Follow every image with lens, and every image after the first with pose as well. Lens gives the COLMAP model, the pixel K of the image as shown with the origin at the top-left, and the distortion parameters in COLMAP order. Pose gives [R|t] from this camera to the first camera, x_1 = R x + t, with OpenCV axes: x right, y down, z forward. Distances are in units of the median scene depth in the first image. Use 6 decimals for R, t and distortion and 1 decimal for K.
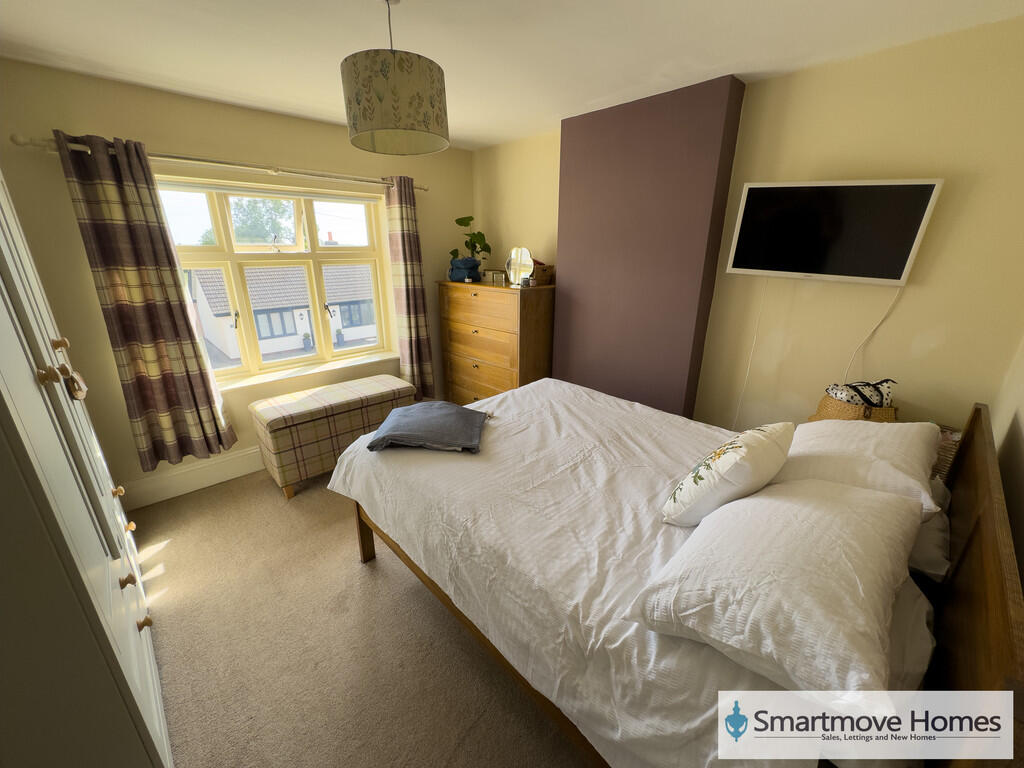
lens RADIAL K [[407.8, 0, 512.0], [0, 407.8, 384.0], [0, 0, 1]] dist [-0.003834, 0.000185]
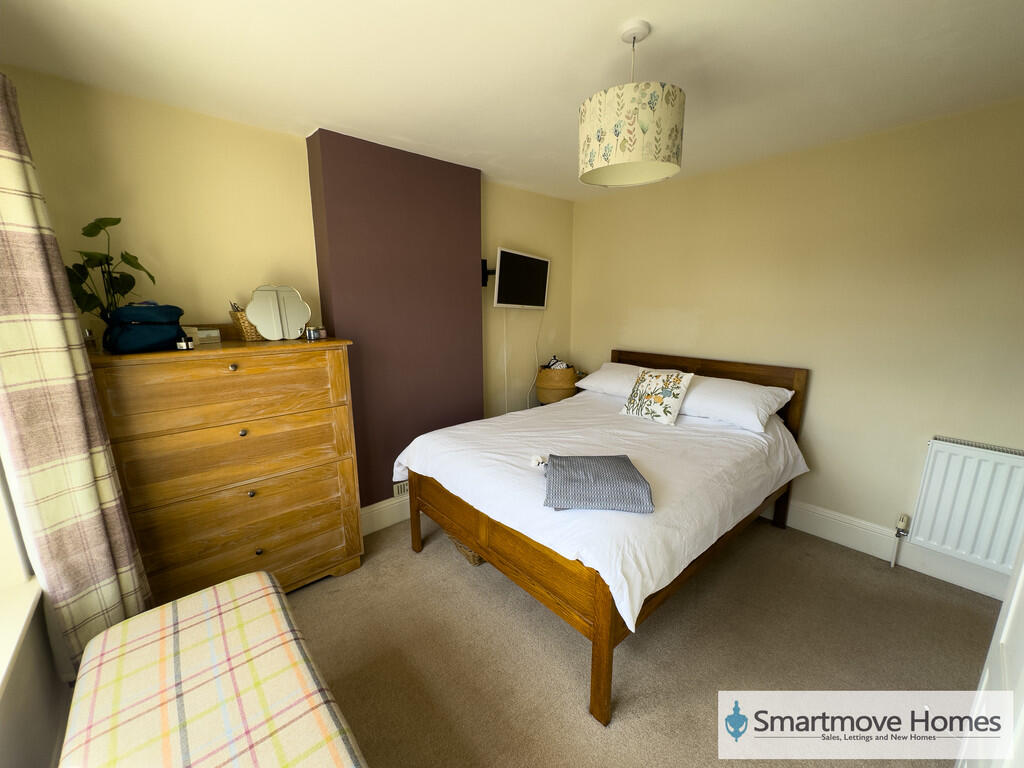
lens RADIAL K [[407.8, 0, 512.0], [0, 407.8, 384.0], [0, 0, 1]] dist [-0.003834, 0.000185]
pose [[0.041429, -0.205553, 0.977769, -0.916640], [0.314429, 0.931569, 0.182518, -0.268568], [-0.948376, 0.299877, 0.103226, 0.895442]]
